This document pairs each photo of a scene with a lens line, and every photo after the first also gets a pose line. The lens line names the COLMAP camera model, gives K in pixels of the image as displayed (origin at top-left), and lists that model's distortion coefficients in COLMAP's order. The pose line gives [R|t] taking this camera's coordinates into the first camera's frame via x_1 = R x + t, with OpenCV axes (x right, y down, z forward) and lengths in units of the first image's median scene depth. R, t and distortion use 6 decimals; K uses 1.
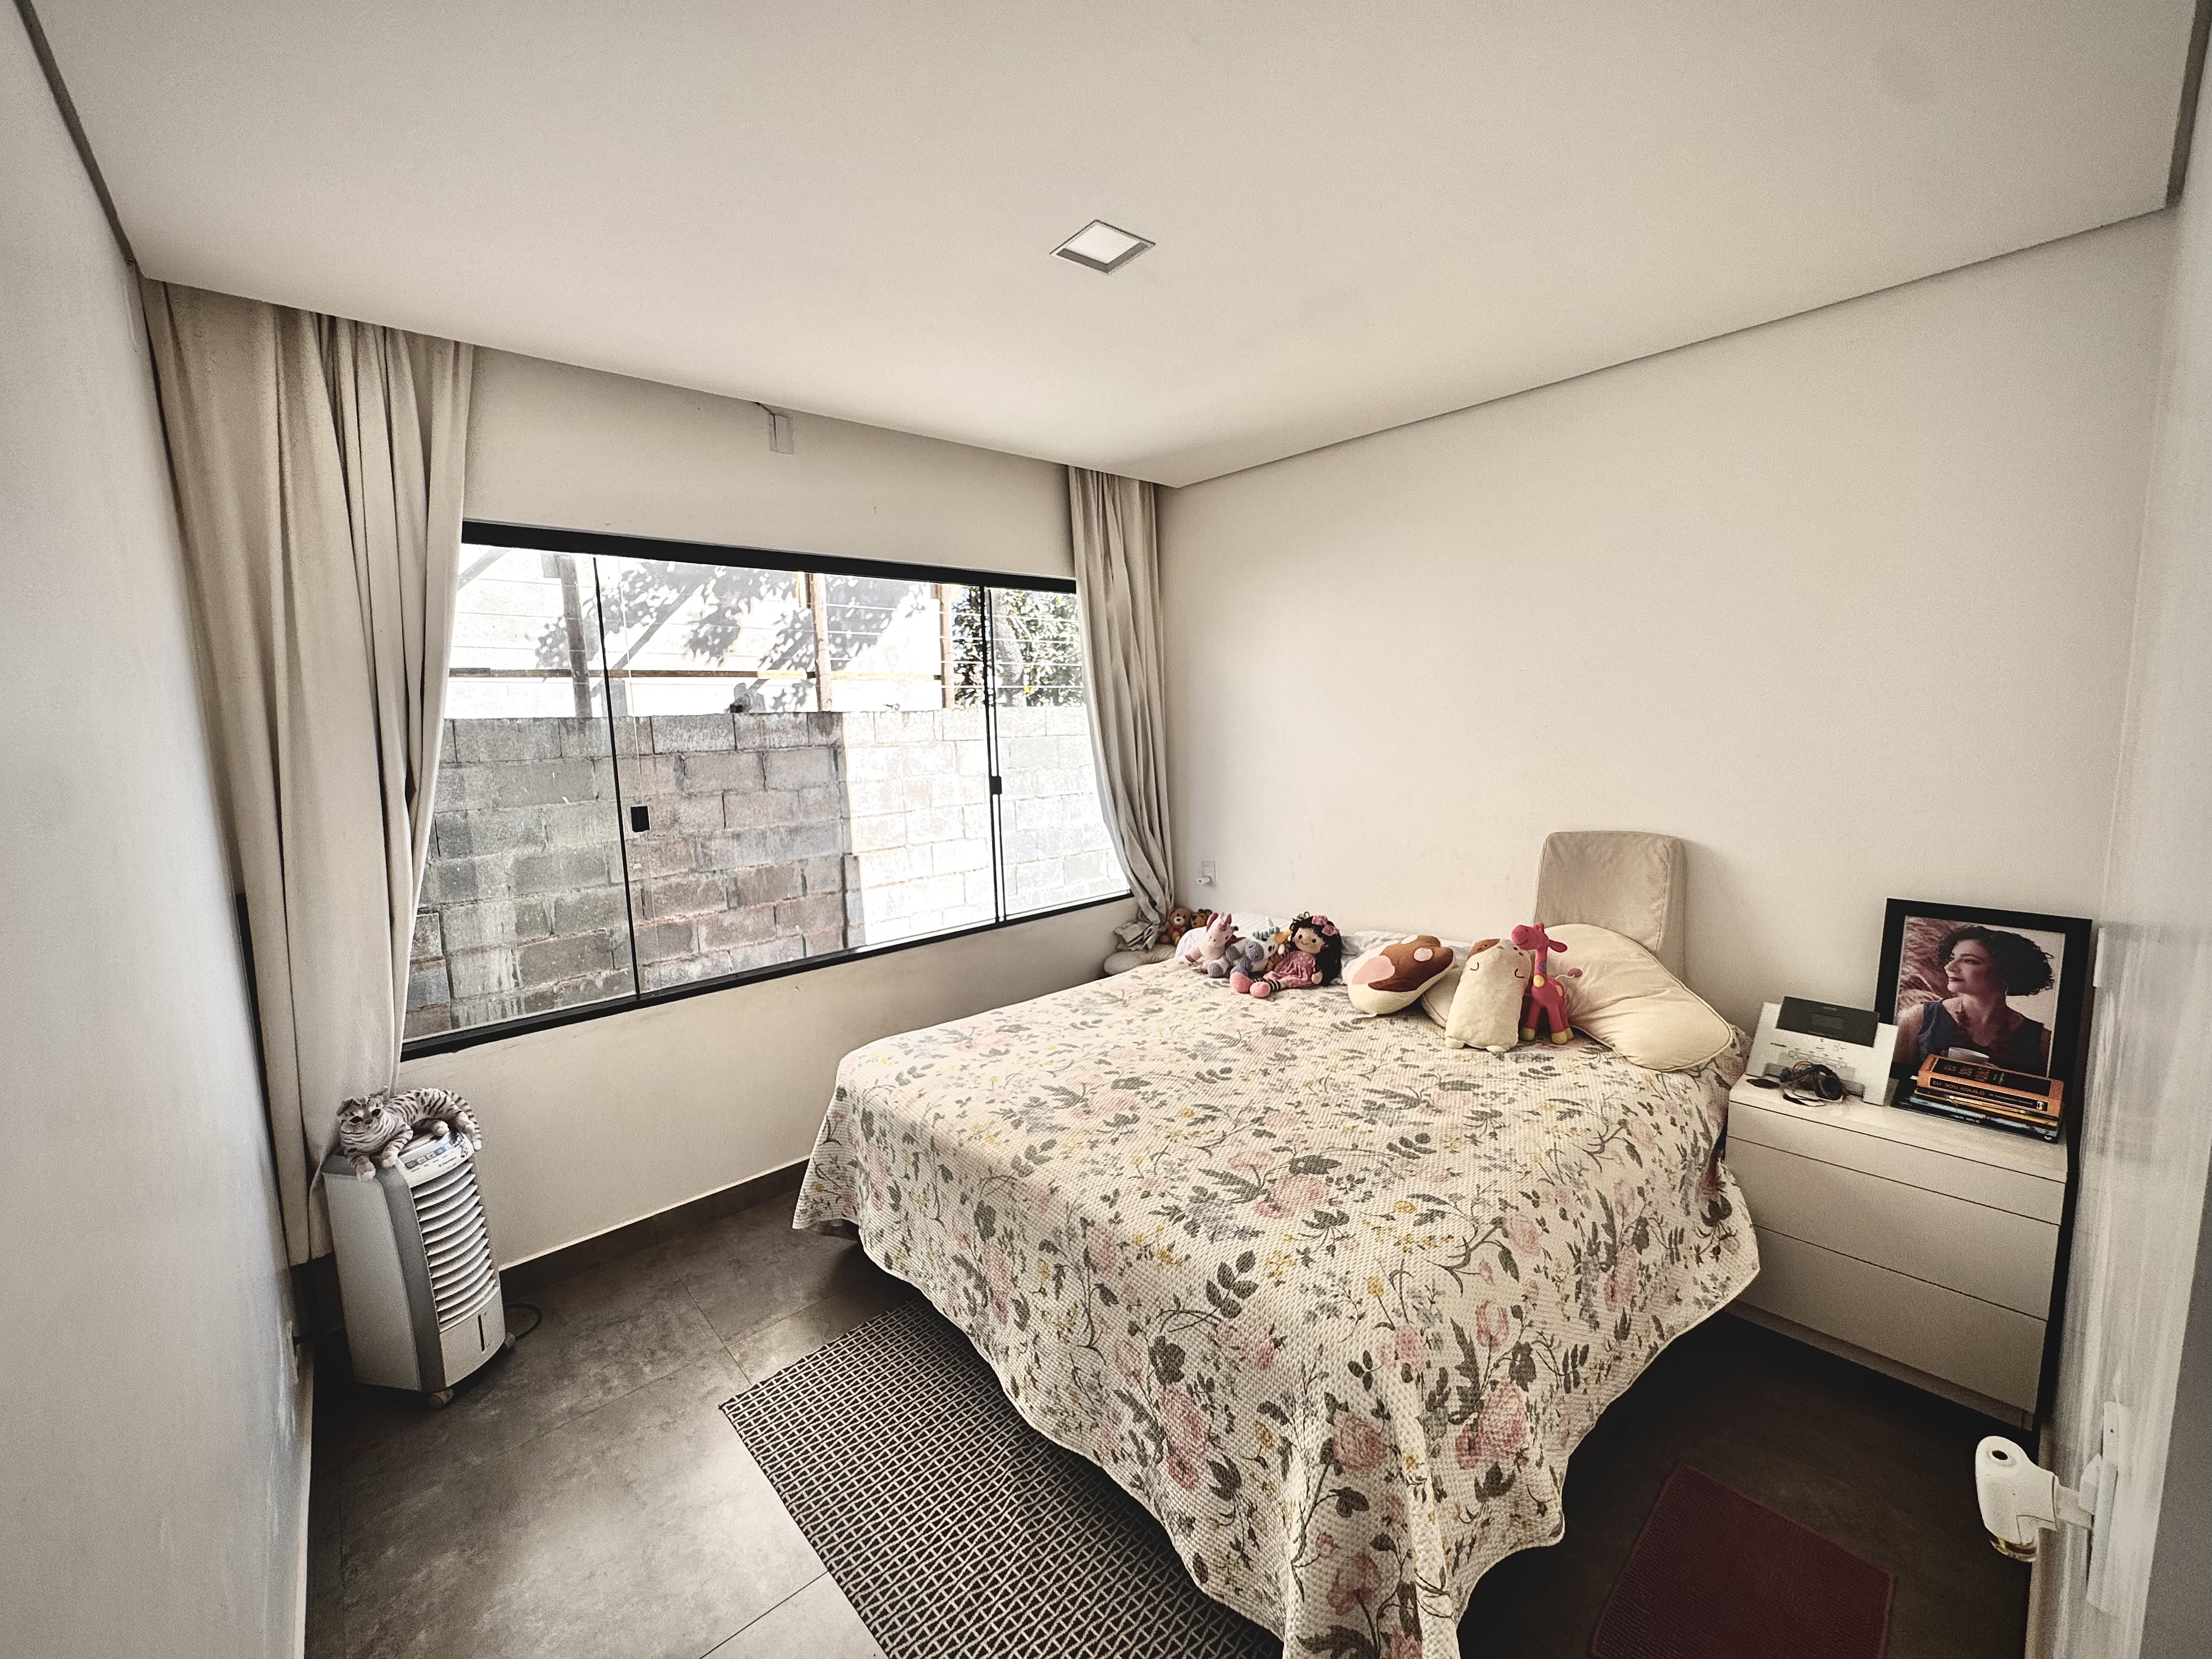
lens RADIAL K [[883.0, 0, 1109.4], [0, 883.0, 826.3], [0, 0, 1]] dist [-0.004299, 0.000431]
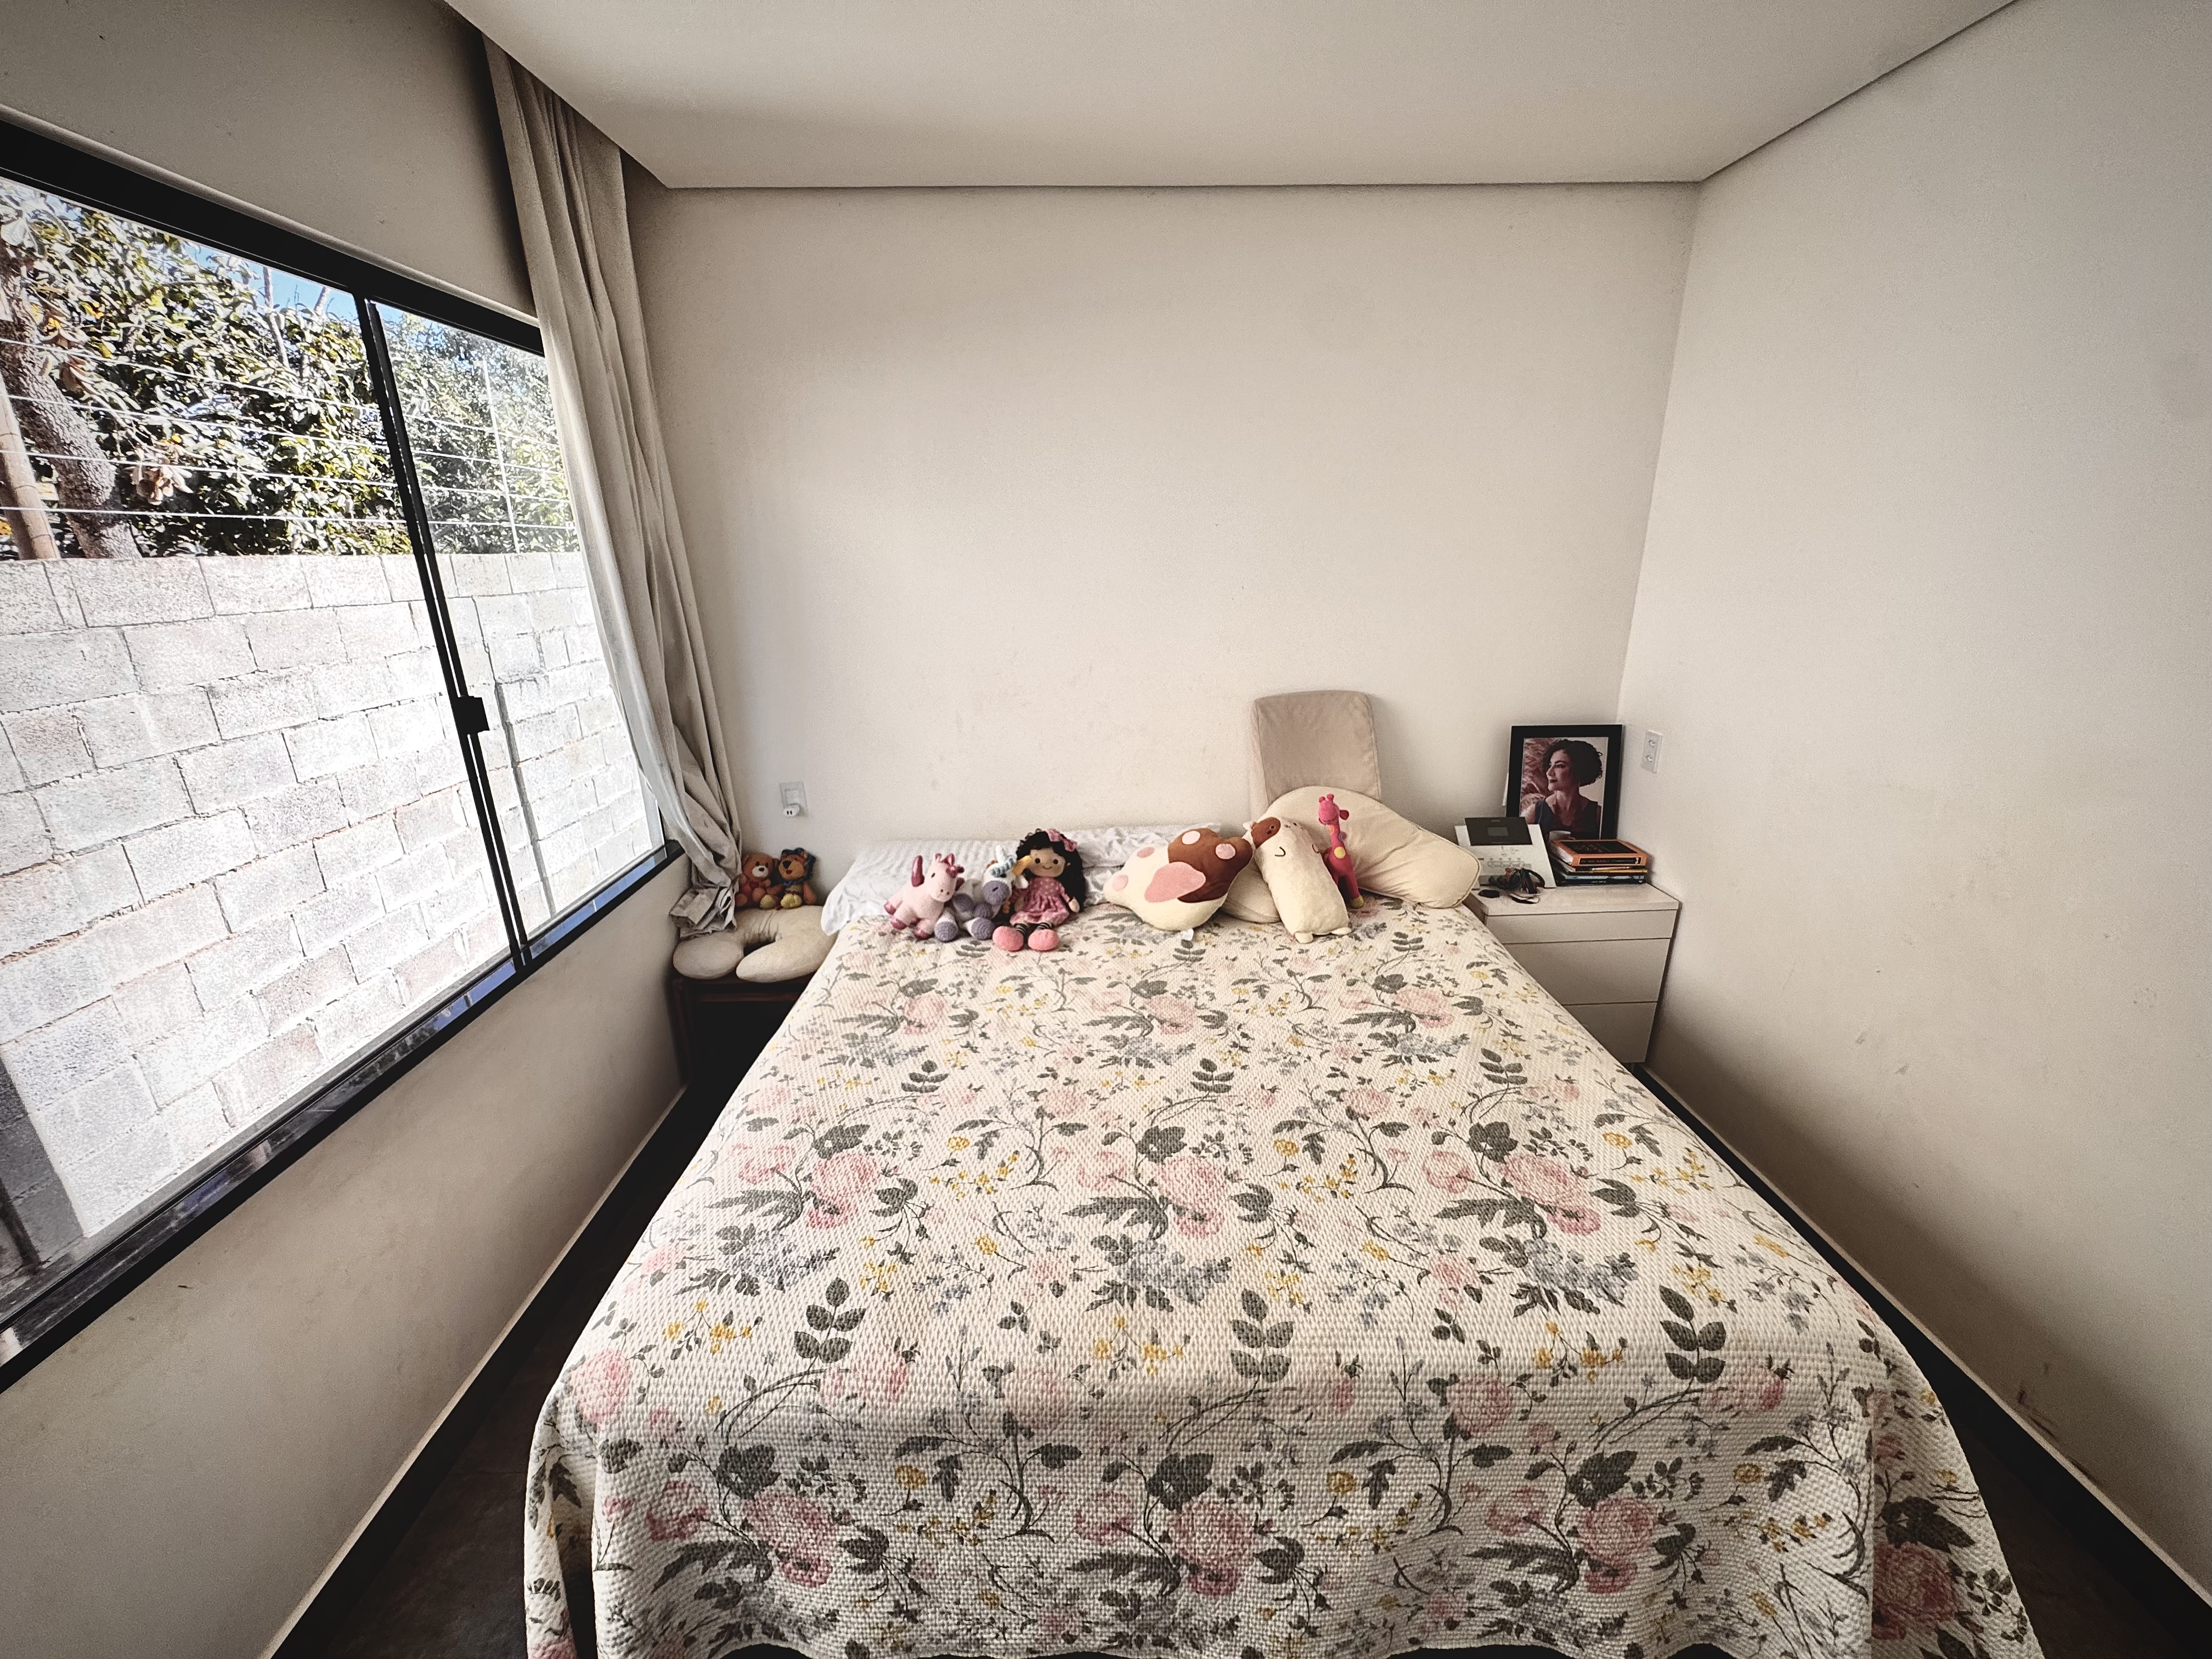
lens RADIAL K [[883.0, 0, 1091.3], [0, 883.0, 822.1], [0, 0, 1]] dist [-0.004299, 0.000431]
pose [[0.655628, -0.209930, 0.725315, -0.449989], [0.090686, 0.975514, 0.200373, -0.090661], [-0.749619, -0.065594, 0.658612, 0.601209]]
